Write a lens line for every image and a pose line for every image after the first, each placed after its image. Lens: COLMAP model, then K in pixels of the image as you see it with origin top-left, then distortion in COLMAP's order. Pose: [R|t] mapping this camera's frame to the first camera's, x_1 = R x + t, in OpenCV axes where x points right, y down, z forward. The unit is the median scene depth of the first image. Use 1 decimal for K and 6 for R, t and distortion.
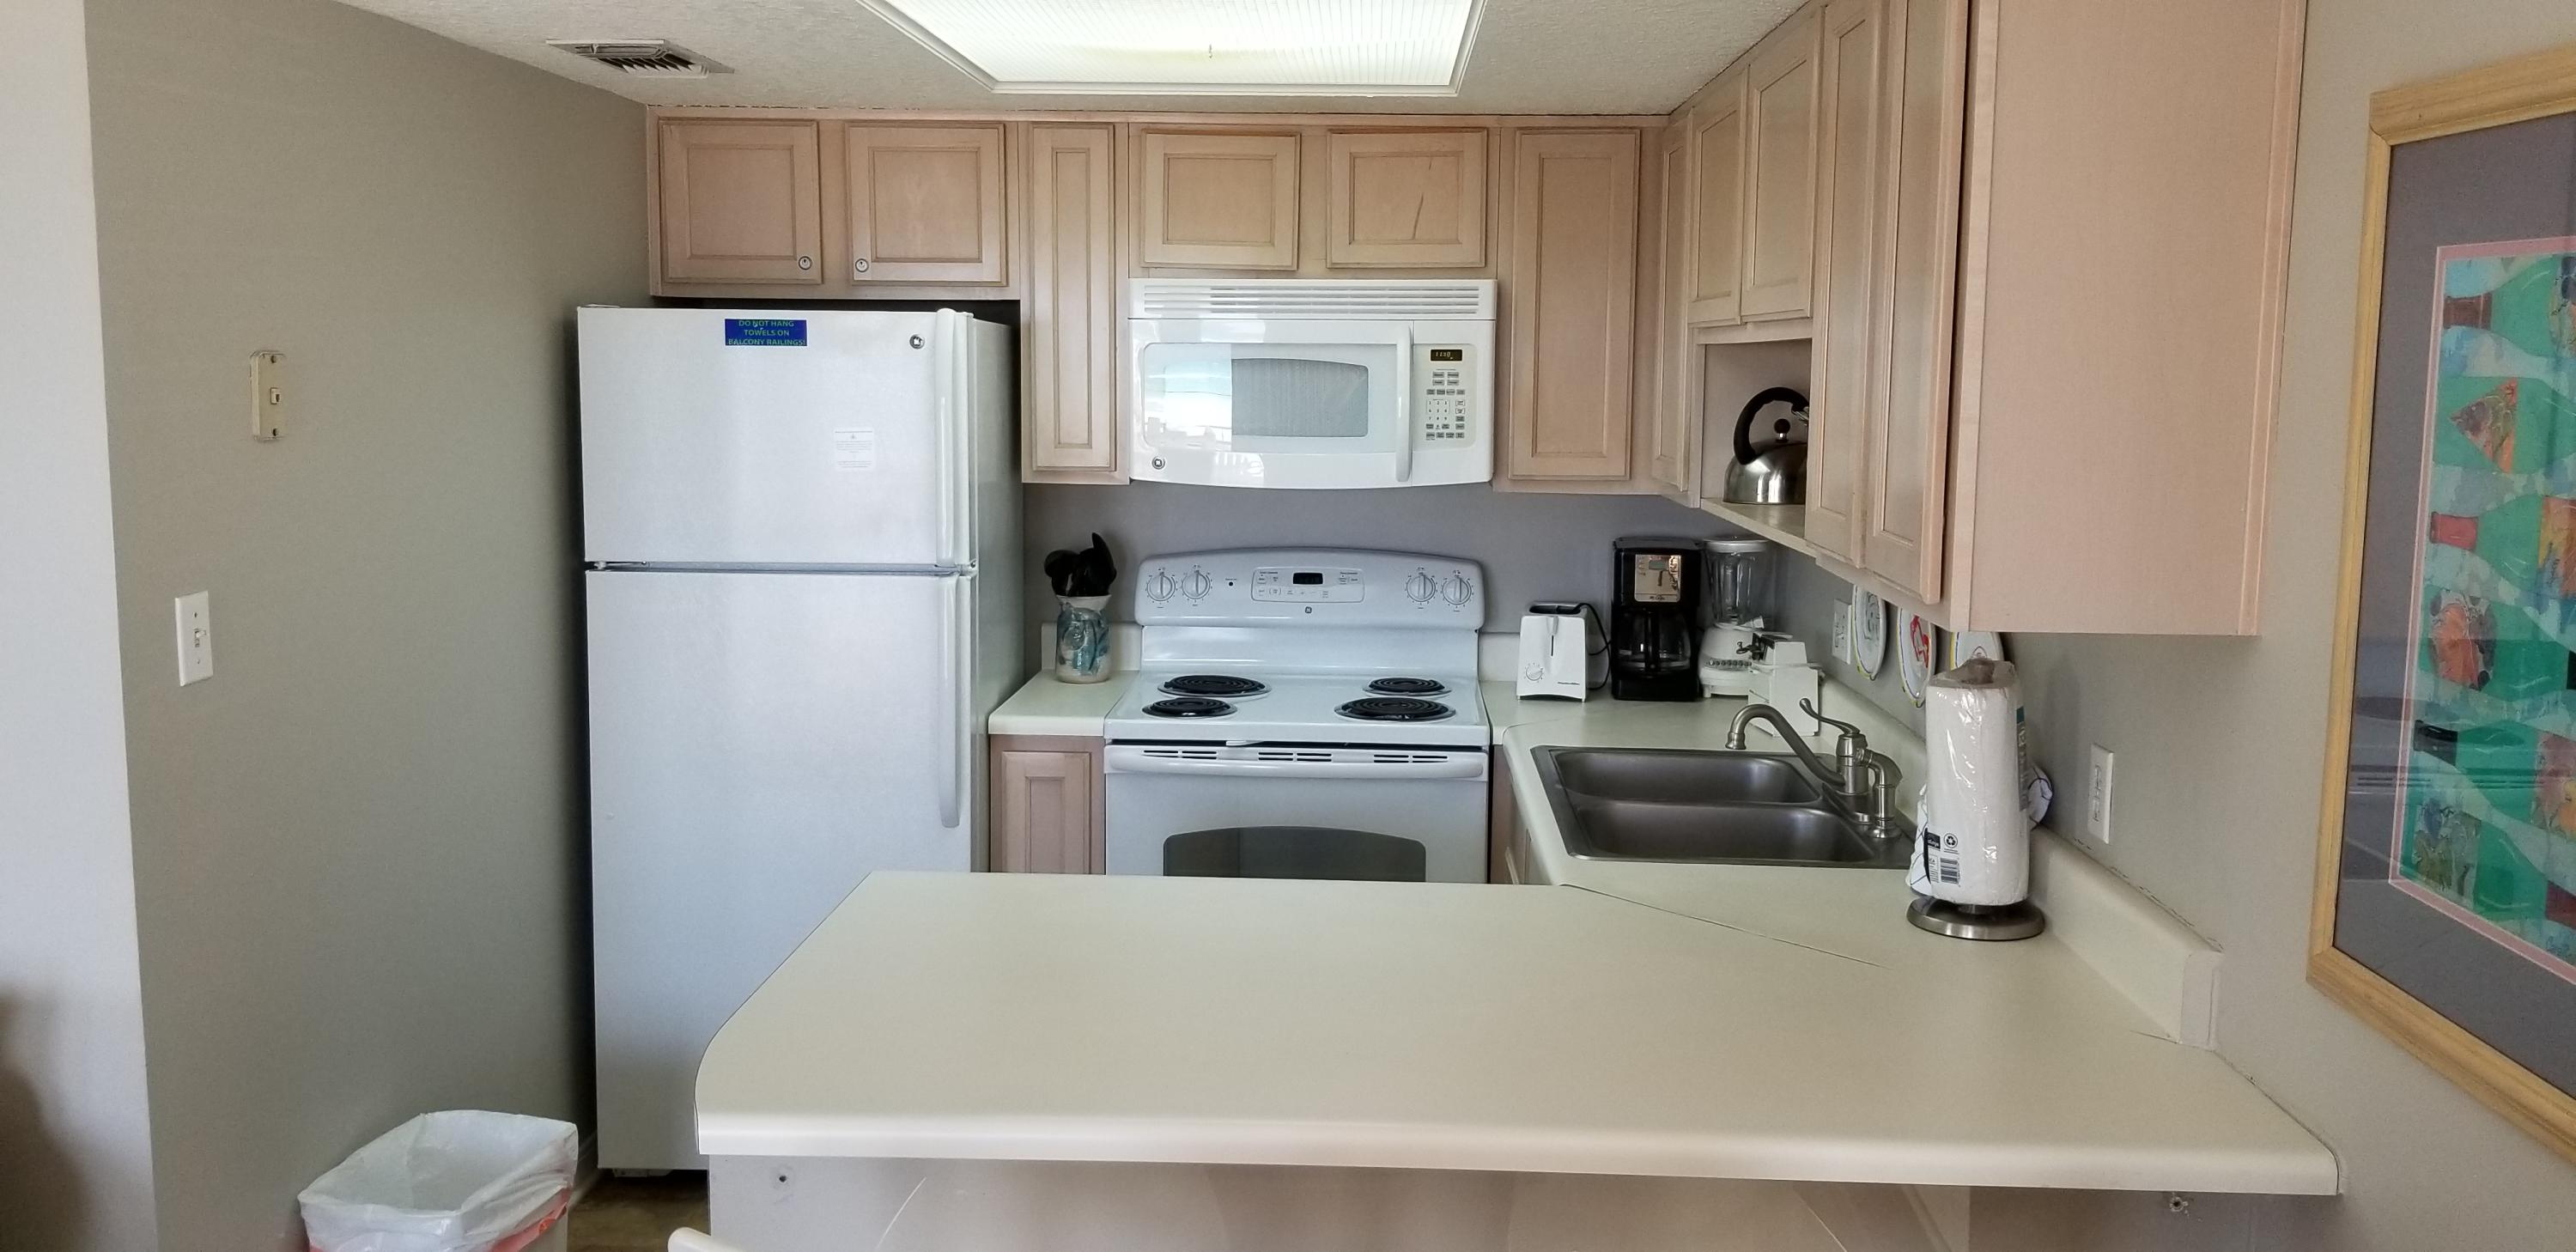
lens RADIAL K [[2003.4, 0, 1288.0], [0, 2003.4, 626.0], [0, 0, 1]] dist [0.094463, -0.171535]
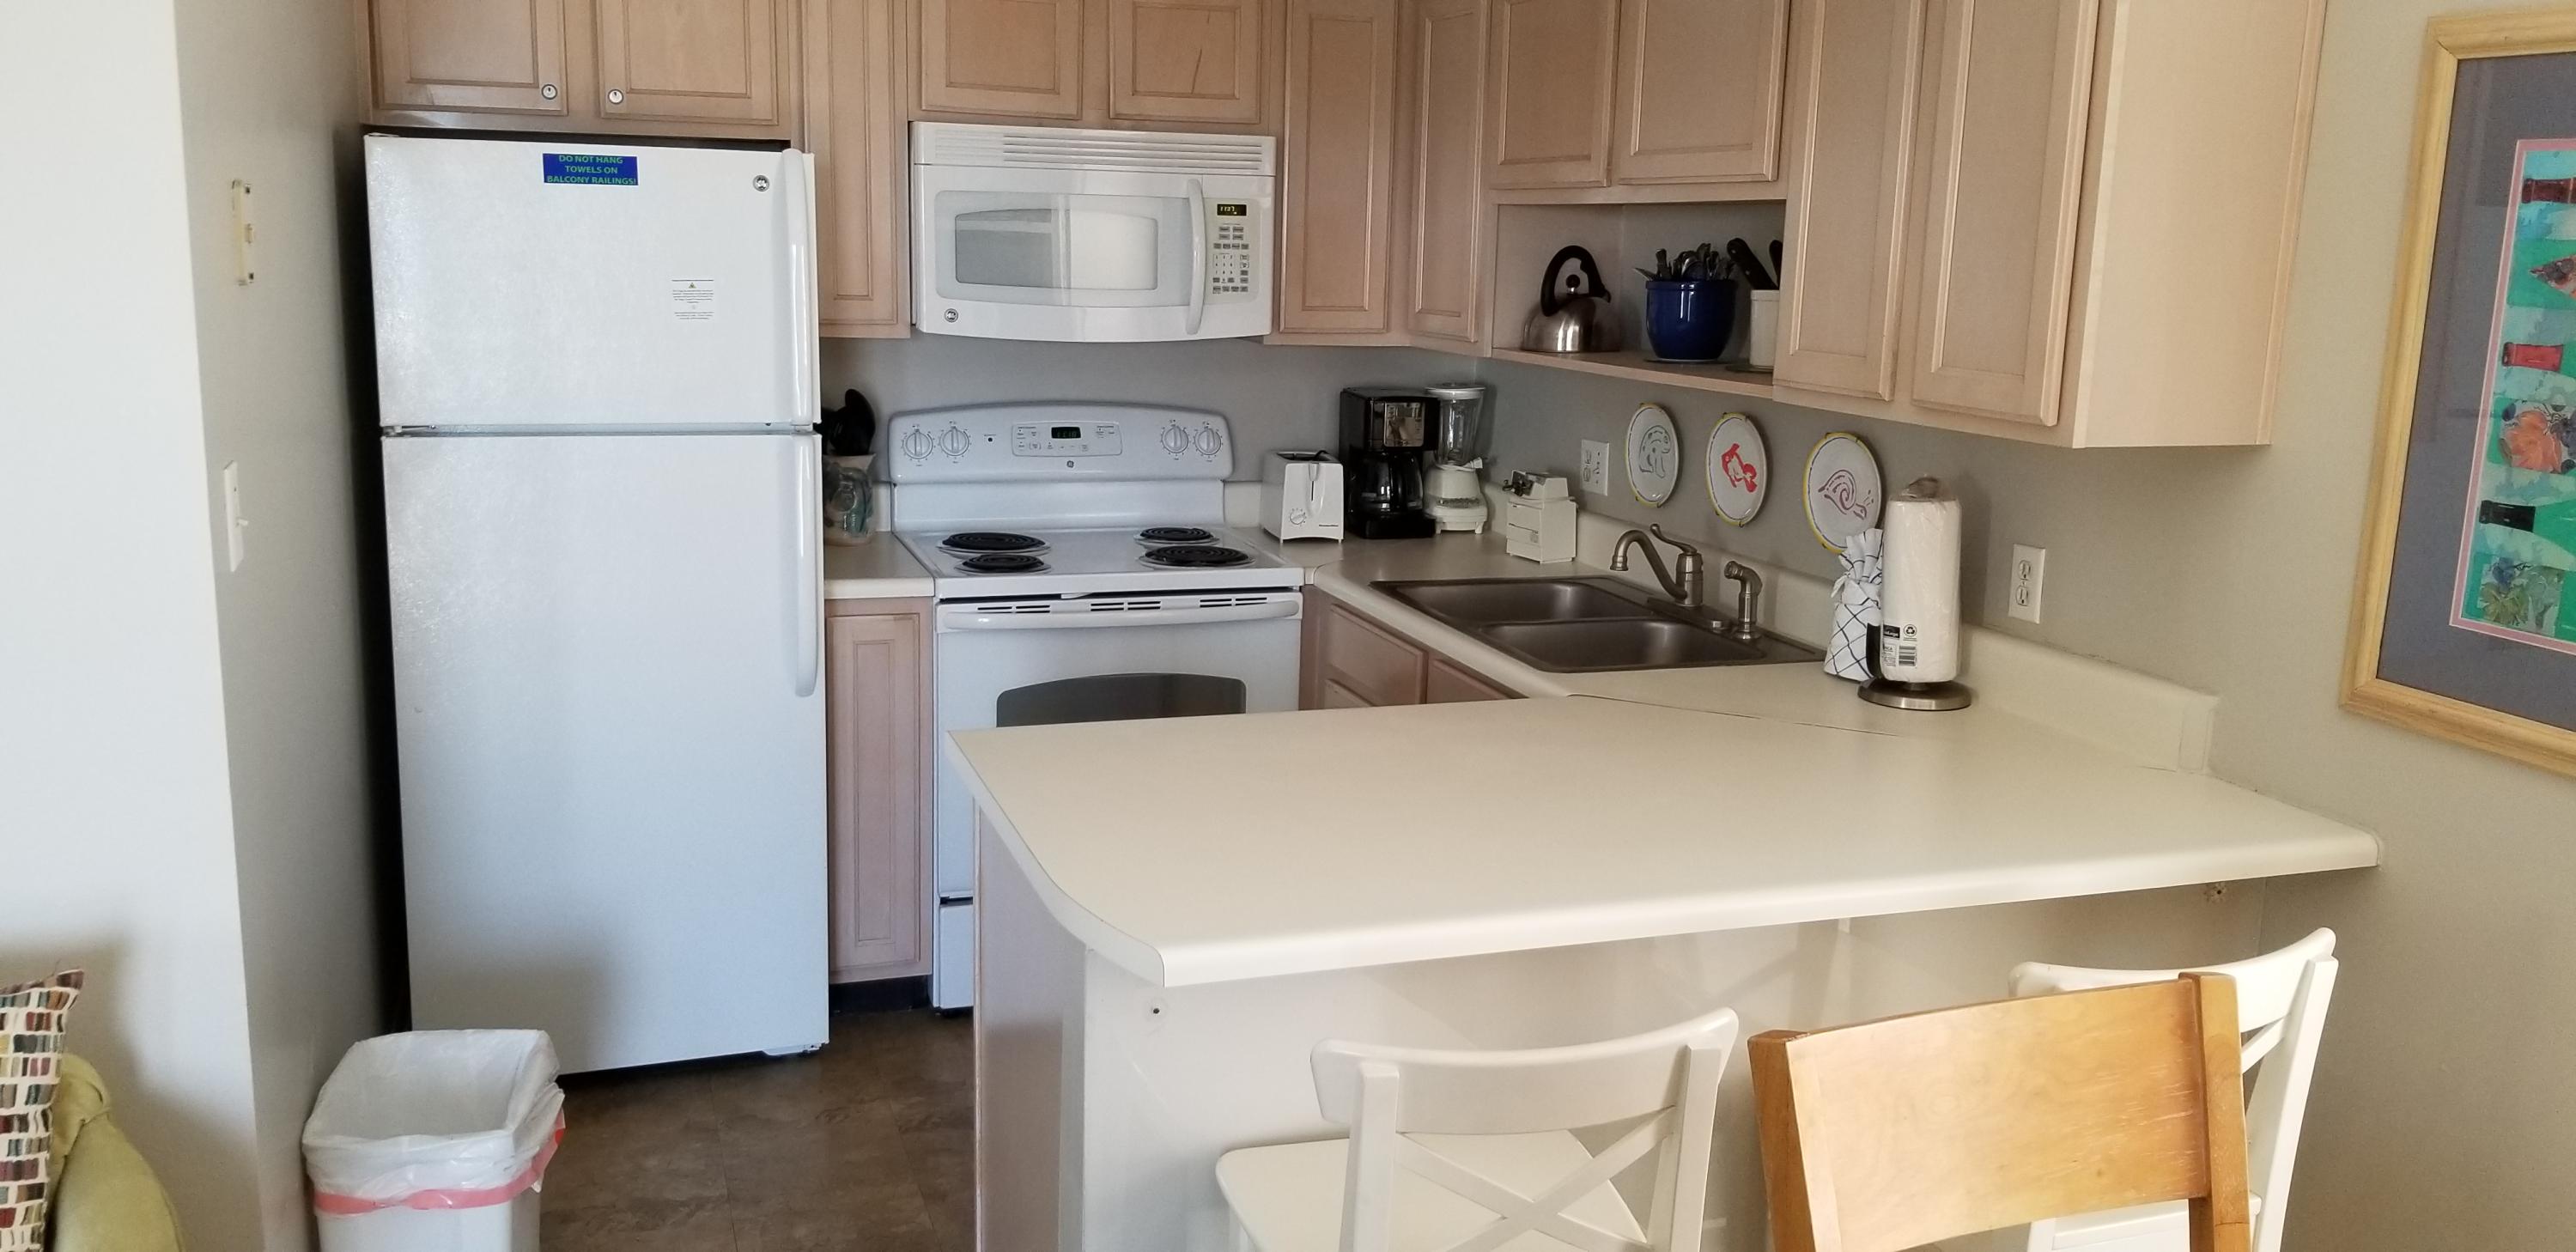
lens RADIAL K [[2003.4, 0, 1288.0], [0, 2003.4, 626.0], [0, 0, 1]] dist [0.094463, -0.171535]
pose [[0.931066, -0.056545, 0.360443, -0.277170], [0.031856, 0.996743, 0.074080, 0.002176], [-0.363458, -0.057491, 0.929835, 0.019313]]
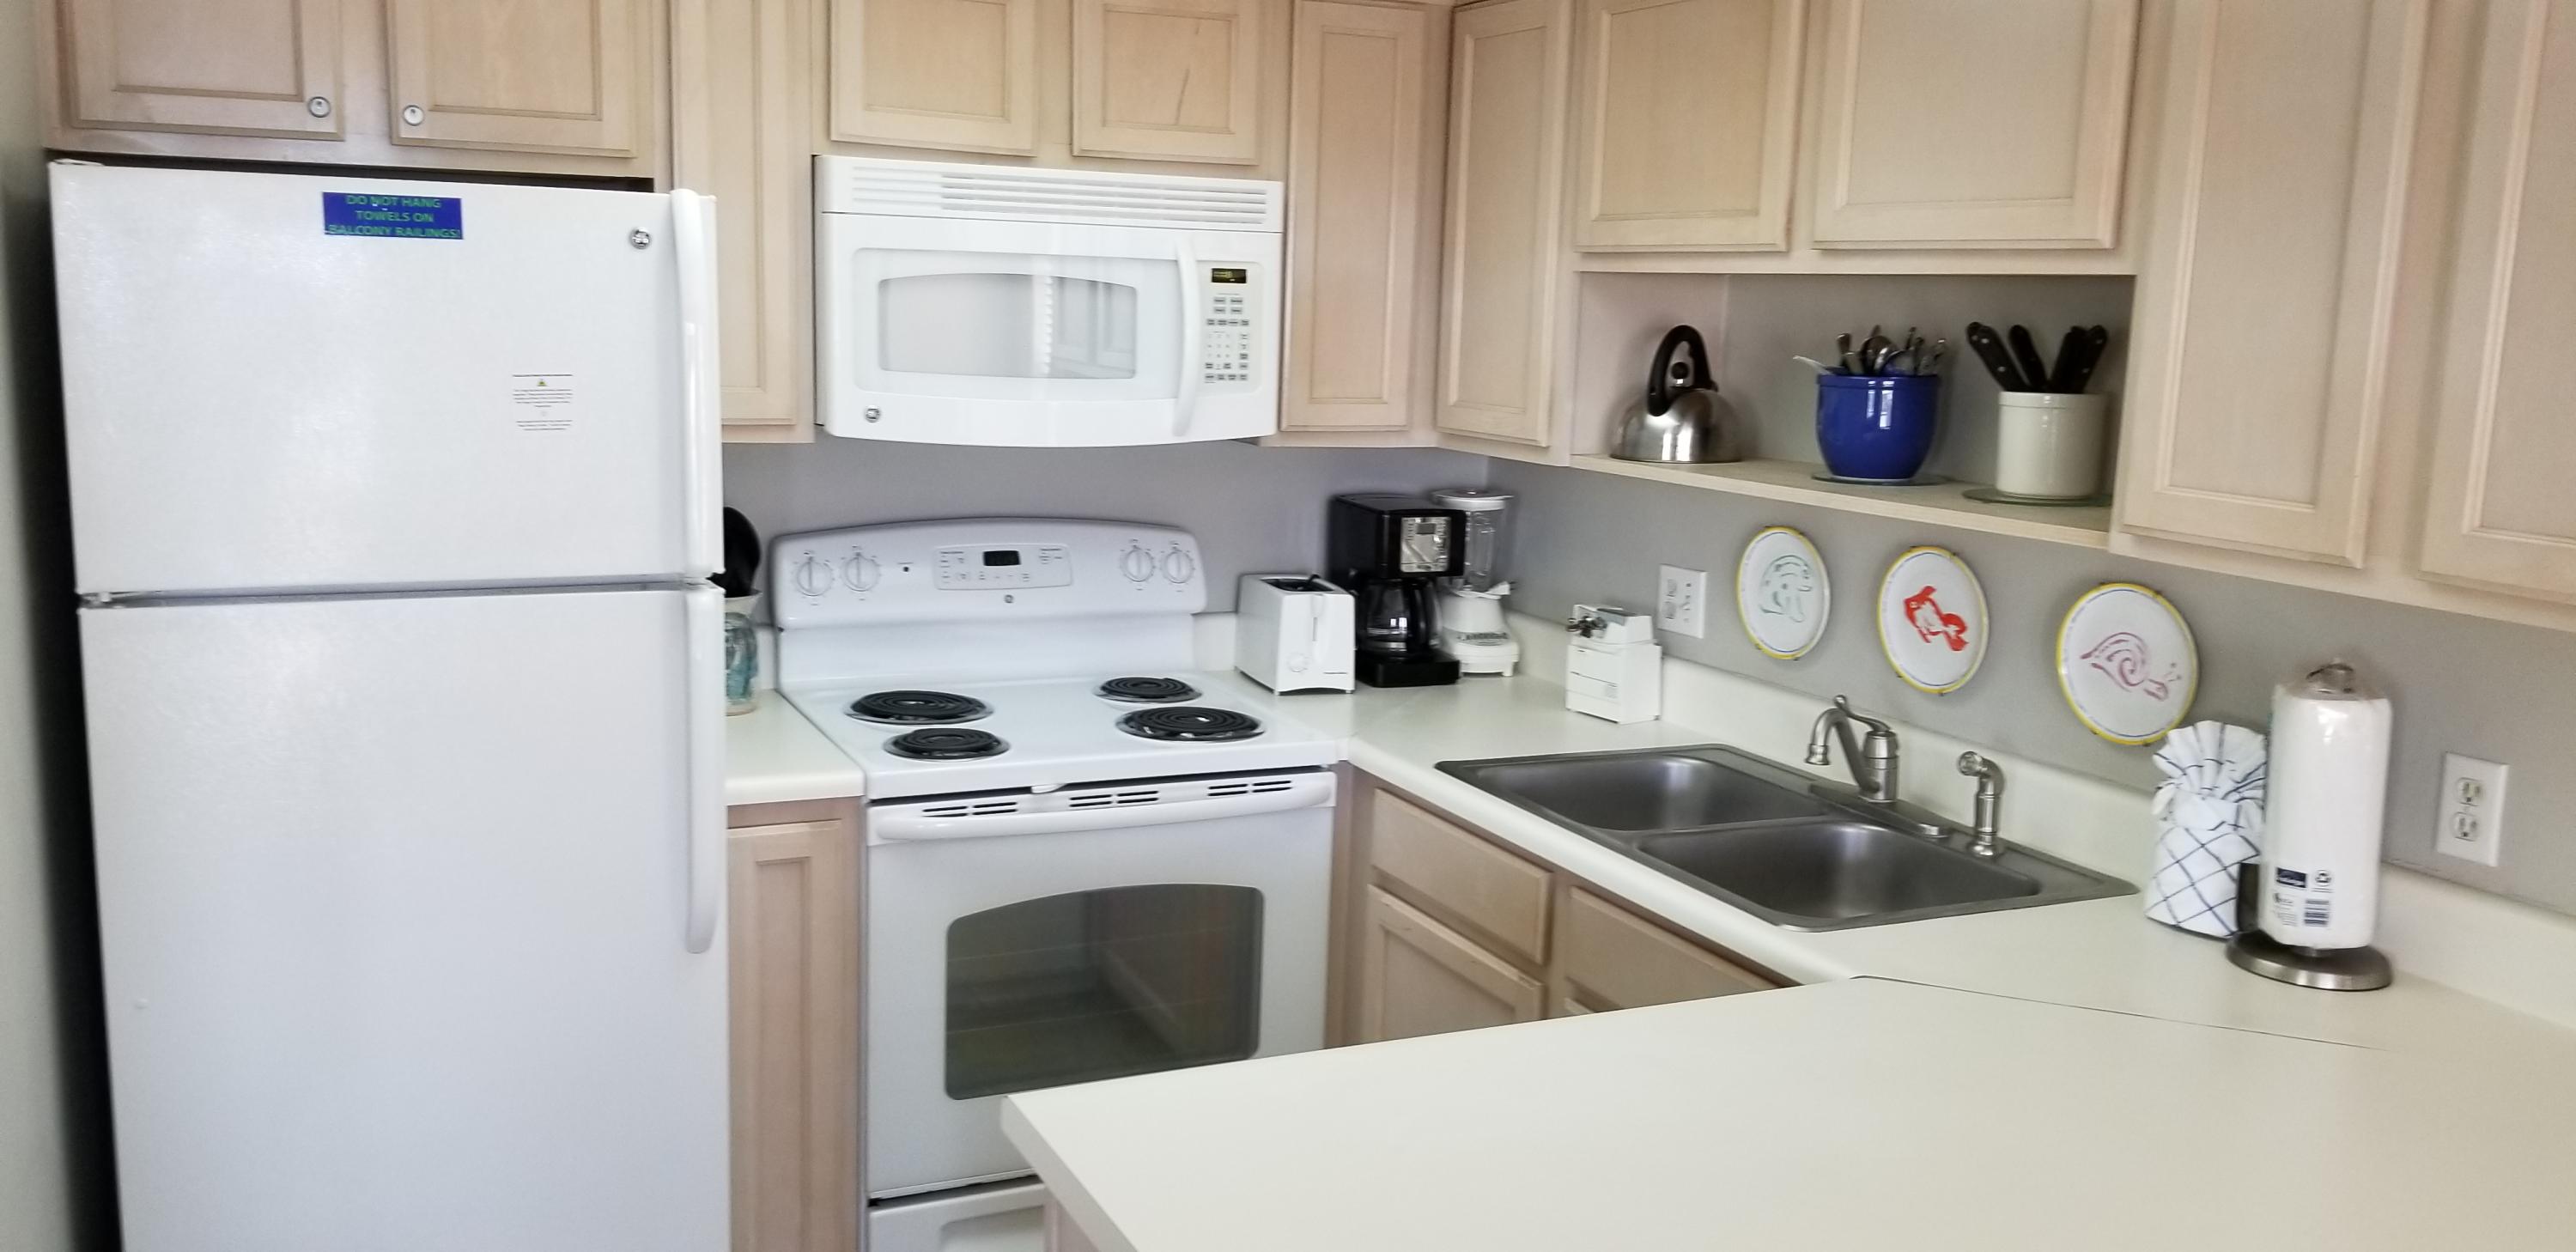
lens RADIAL K [[1997.7, 0, 1227.7], [0, 1997.7, 664.8], [0, 0, 1]] dist [0.096343, -0.173976]
pose [[0.890417, -0.064966, 0.450484, -0.289139], [0.036103, 0.996723, 0.072382, -0.038690], [-0.453711, -0.048186, 0.889845, 0.285830]]
